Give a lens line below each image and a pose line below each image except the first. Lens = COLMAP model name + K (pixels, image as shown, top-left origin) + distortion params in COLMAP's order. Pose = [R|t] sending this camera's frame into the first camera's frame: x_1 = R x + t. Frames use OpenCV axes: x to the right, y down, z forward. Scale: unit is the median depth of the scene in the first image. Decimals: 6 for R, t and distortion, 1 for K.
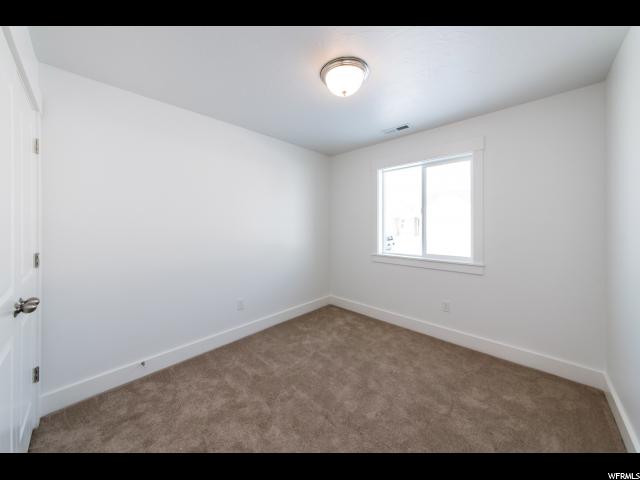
lens RADIAL K [[222.3, 0, 352.1], [0, 222.3, 225.4], [0, 0, 1]] dist [-0.001742, -0.000041]
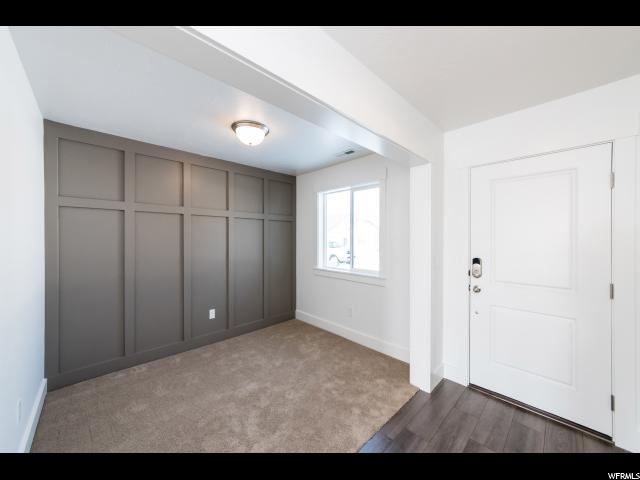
lens RADIAL K [[242.4, 0, 319.8], [0, 242.4, 238.4], [0, 0, 1]] dist [0.003290, 0.000127]
pose [[0.993016, 0.020382, -0.116207, 0.306536], [-0.022578, 0.999590, -0.017614, 0.002350], [0.115800, 0.020115, 0.993069, -0.234858]]
